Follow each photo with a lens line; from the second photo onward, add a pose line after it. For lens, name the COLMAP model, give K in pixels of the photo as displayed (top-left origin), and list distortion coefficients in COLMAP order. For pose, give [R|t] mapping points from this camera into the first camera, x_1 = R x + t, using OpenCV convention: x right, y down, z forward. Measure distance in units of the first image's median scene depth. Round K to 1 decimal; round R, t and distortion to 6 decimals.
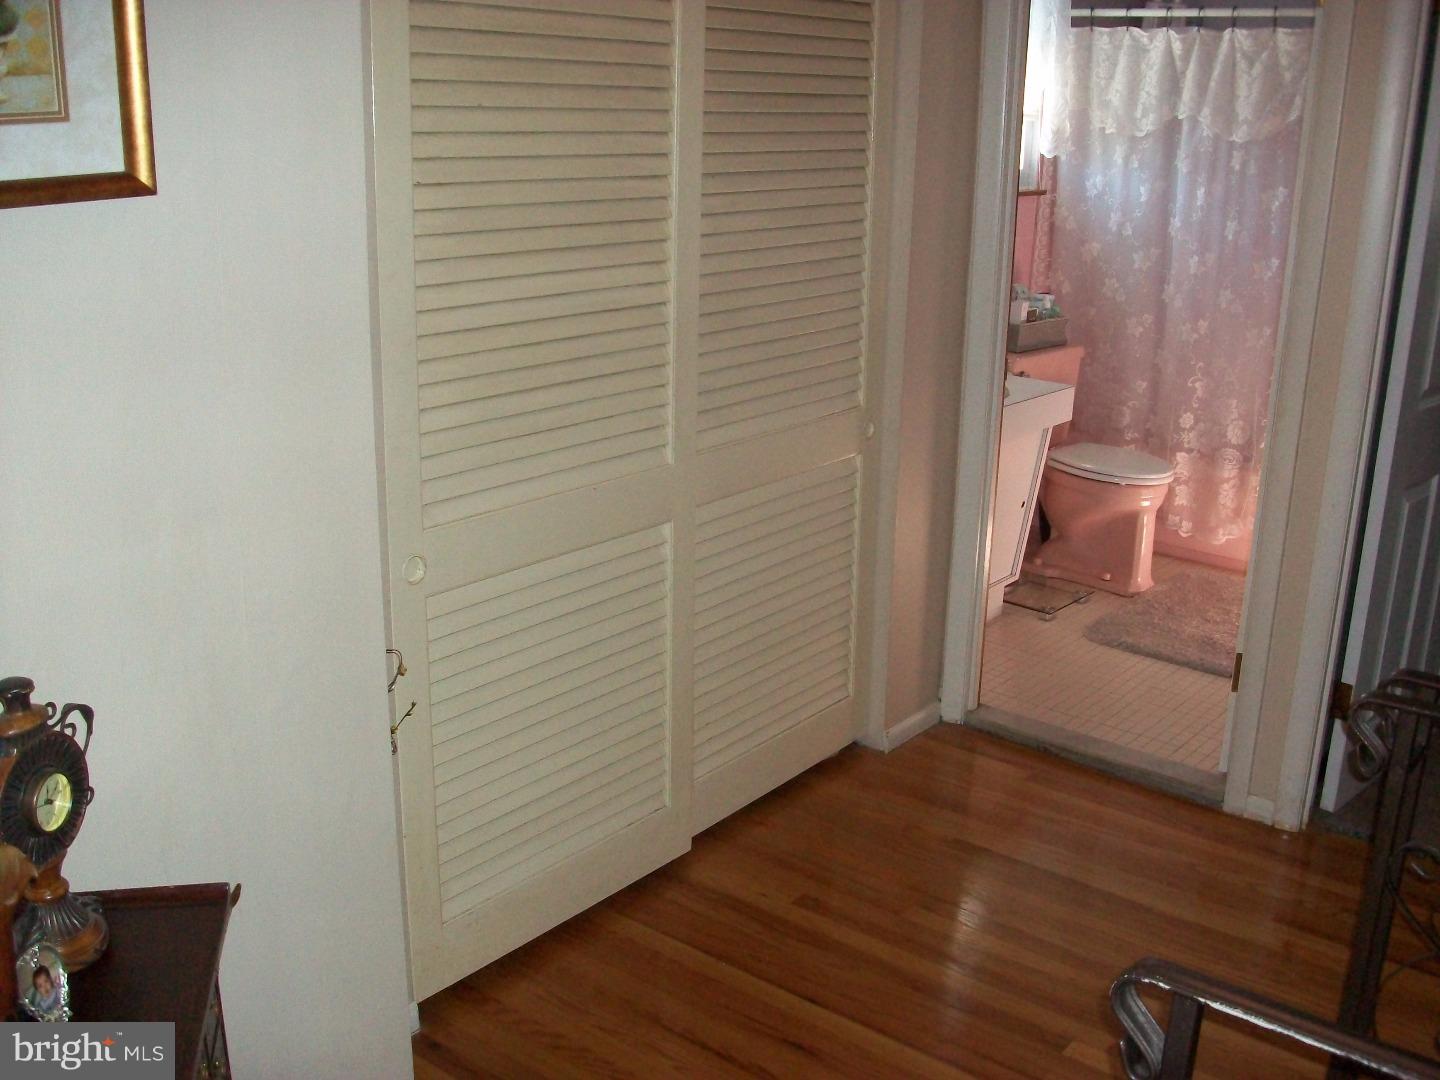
lens RADIAL K [[1475.3, 0, 720.4], [0, 1475.3, 546.3], [0, 0, 1]] dist [-0.152056, 0.119458]
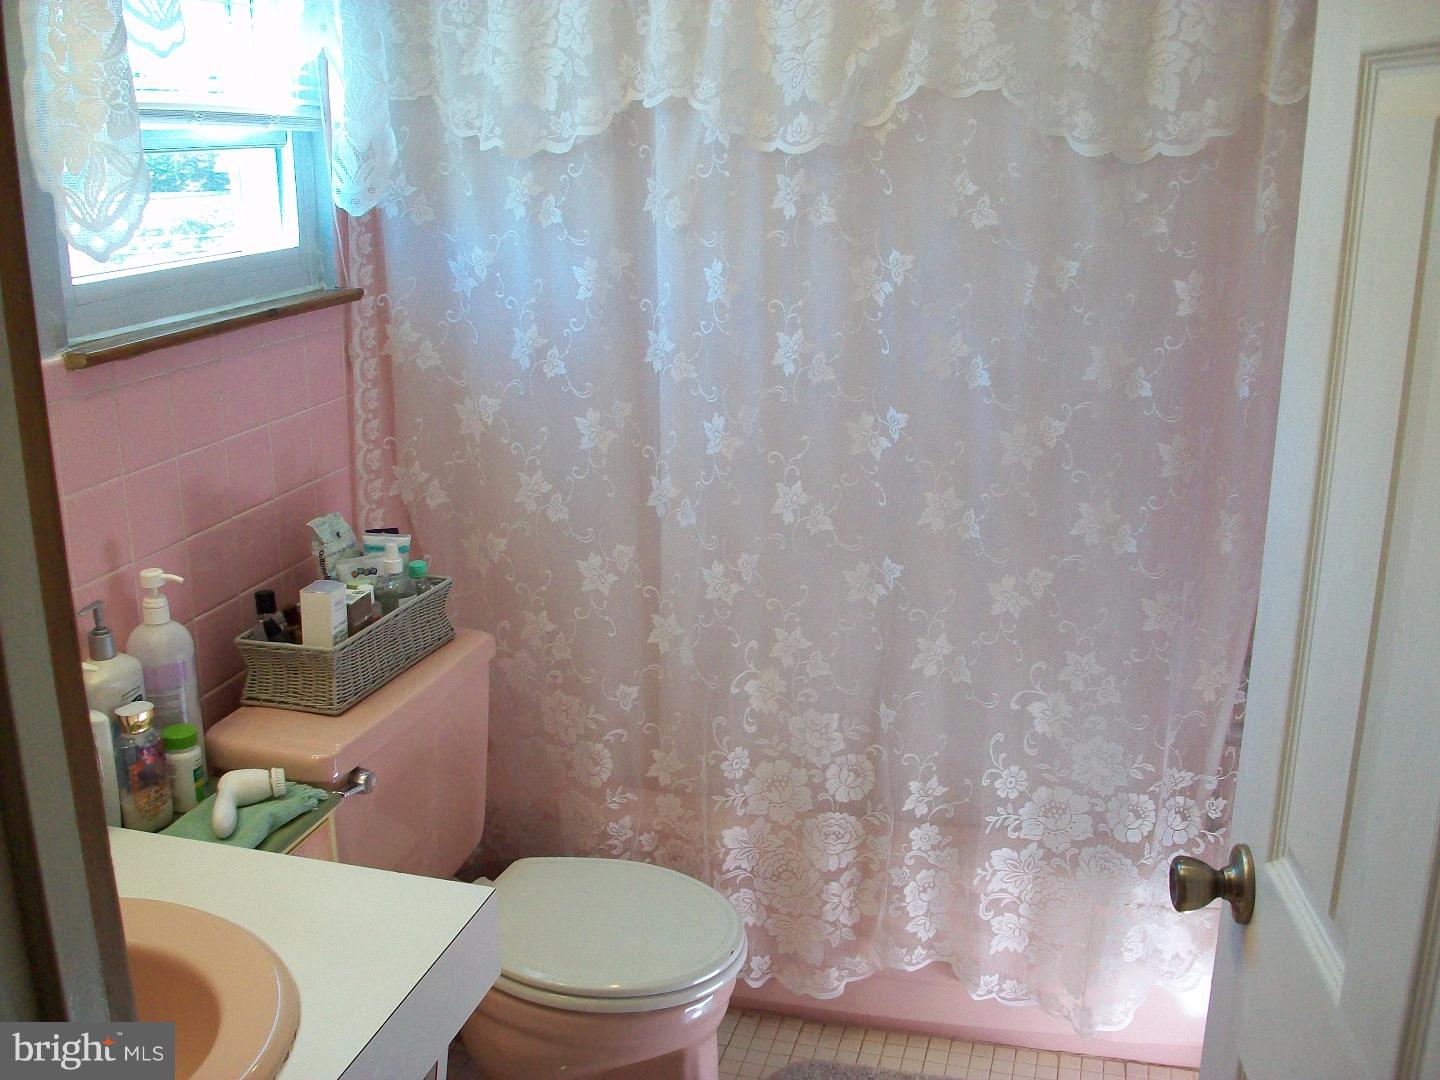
lens RADIAL K [[1475.3, 0, 720.4], [0, 1475.3, 546.3], [0, 0, 1]] dist [-0.152056, 0.119458]
pose [[0.914004, -0.138451, 0.381351, 0.148681], [0.141745, 0.989709, 0.019592, -0.165654], [-0.380139, 0.036148, 0.924223, 0.570652]]
